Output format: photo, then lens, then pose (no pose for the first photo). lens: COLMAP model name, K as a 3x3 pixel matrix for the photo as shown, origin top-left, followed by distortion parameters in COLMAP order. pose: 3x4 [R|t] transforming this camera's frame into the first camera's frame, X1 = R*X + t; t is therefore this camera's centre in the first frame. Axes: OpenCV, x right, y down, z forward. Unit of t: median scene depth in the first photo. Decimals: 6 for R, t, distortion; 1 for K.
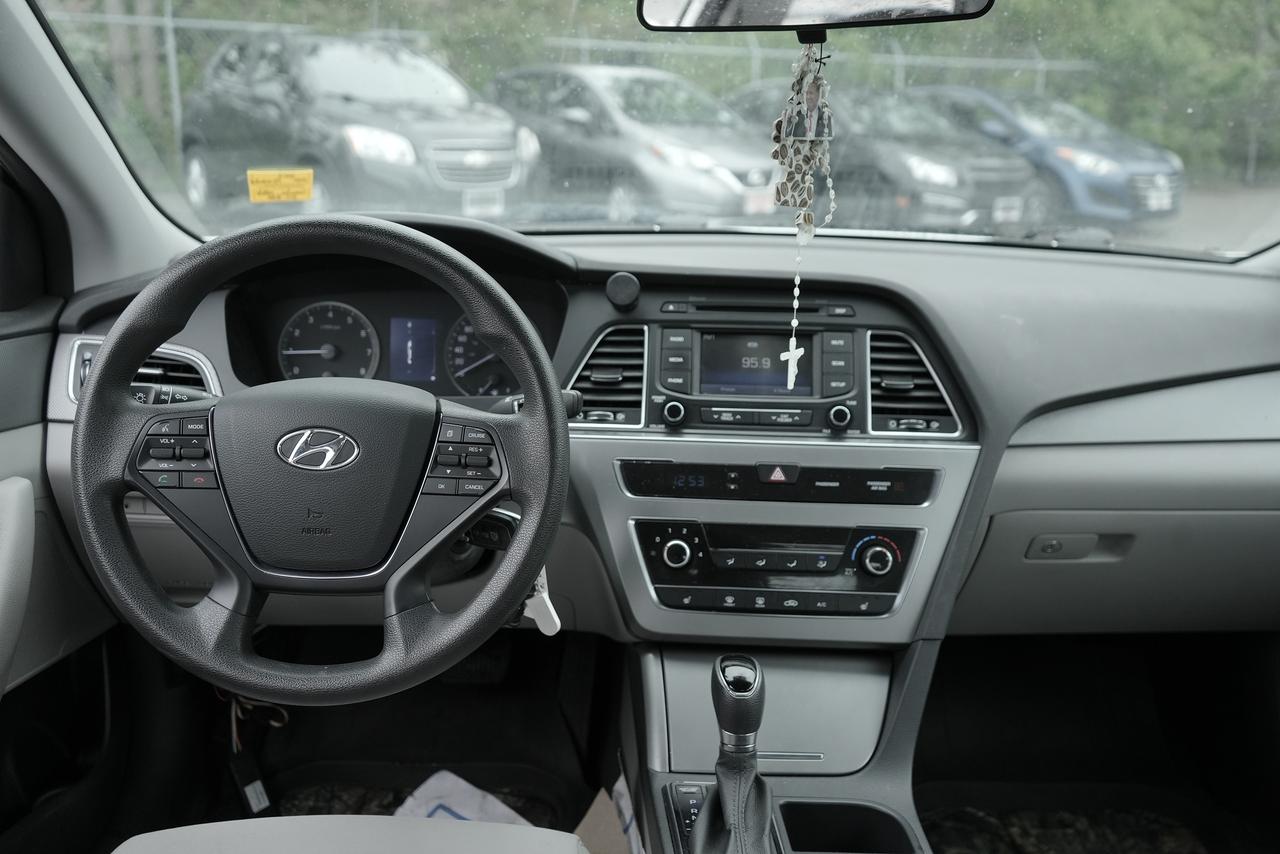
lens RADIAL K [[1055.0, 0, 647.0], [0, 1055.0, 433.8], [0, 0, 1]] dist [0.003363, -0.020495]
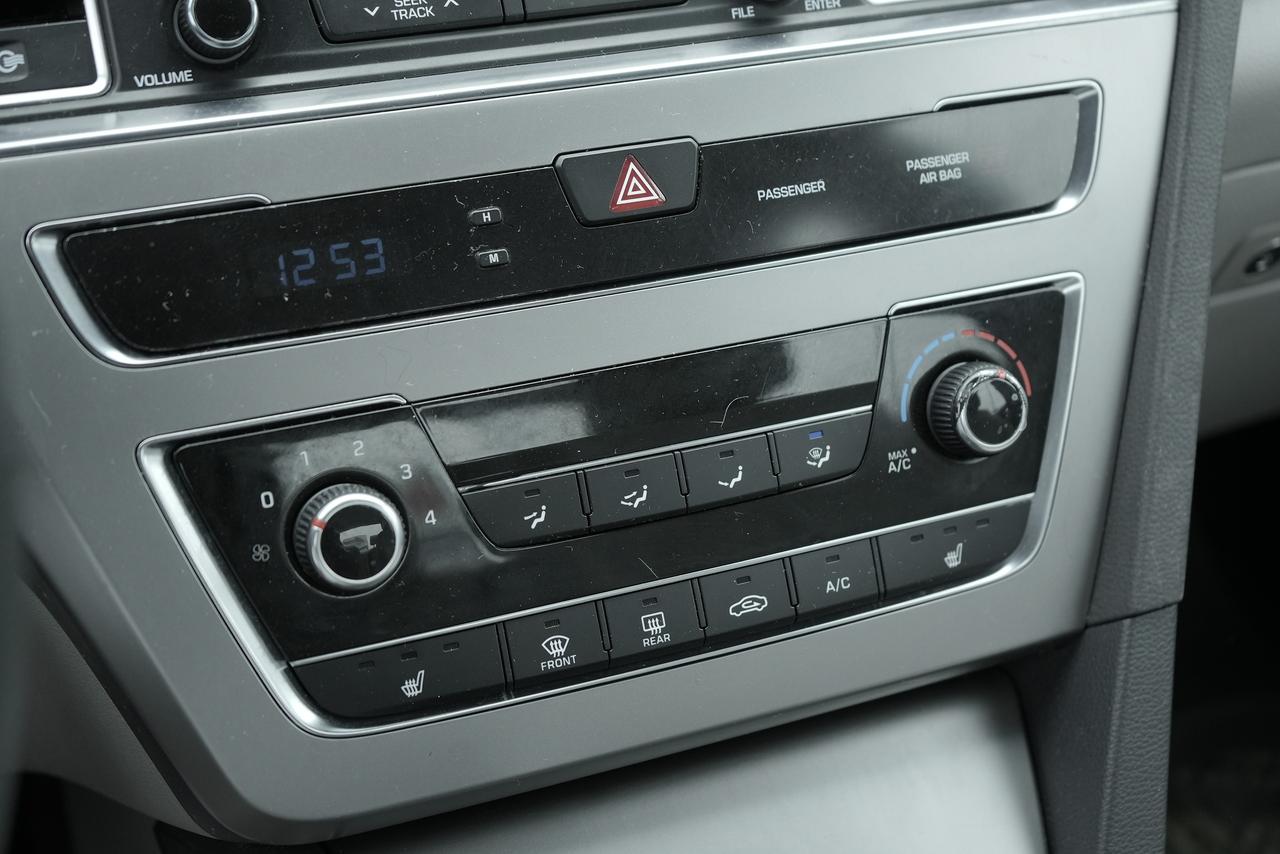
lens RADIAL K [[1832.9, 0, 634.9], [0, 1832.9, 431.7], [0, 0, 1]] dist [-0.014231, 0.000000]
pose [[0.902569, -0.215070, 0.372980, -0.074501], [0.136888, 0.964692, 0.225014, -0.008844], [-0.408205, -0.152034, 0.900141, 0.534165]]
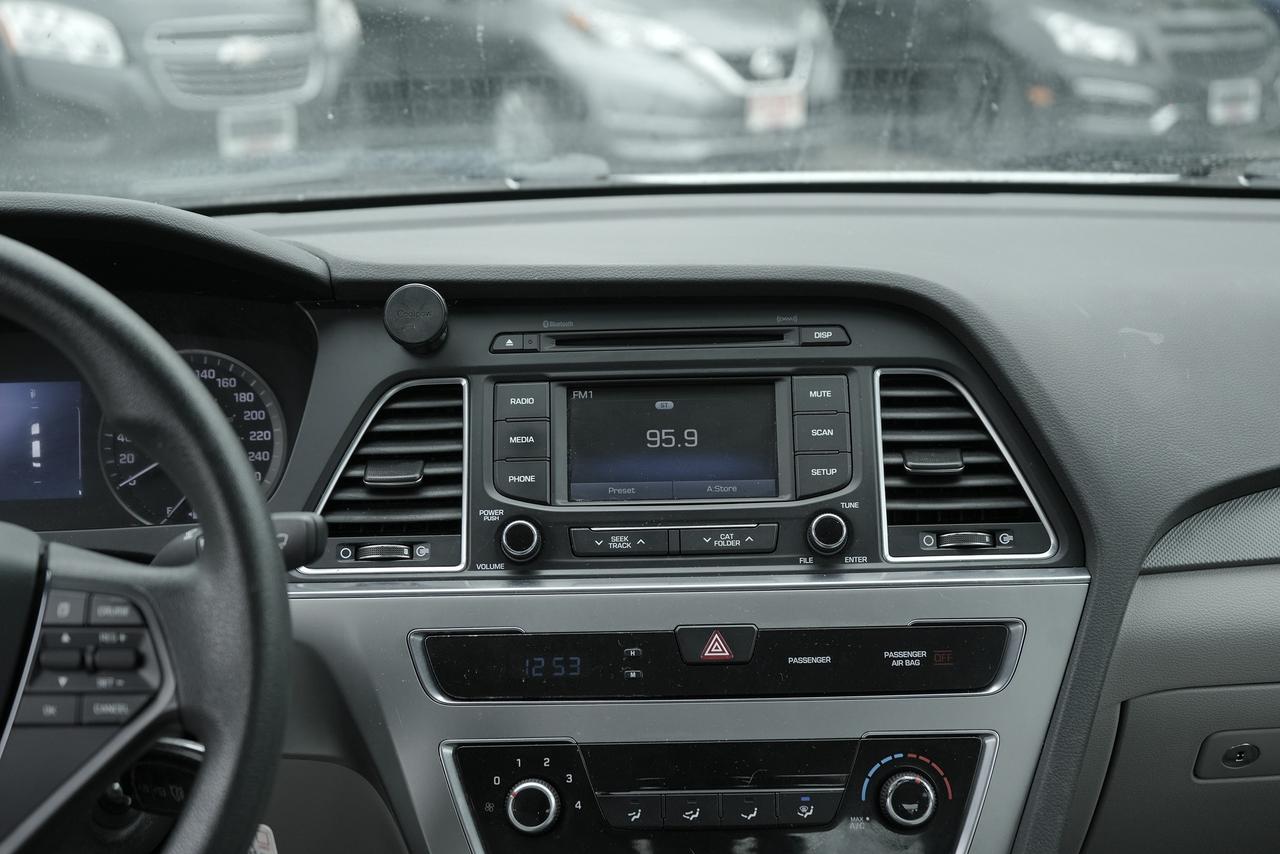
lens RADIAL K [[1990.1, 0, 660.6], [0, 1990.1, 446.6], [0, 0, 1]] dist [-0.010654, 0.000000]
pose [[0.998519, -0.046986, 0.027426, 0.071703], [0.048237, 0.997735, -0.046888, -0.016437], [-0.025161, 0.048142, 0.998524, -0.010591]]
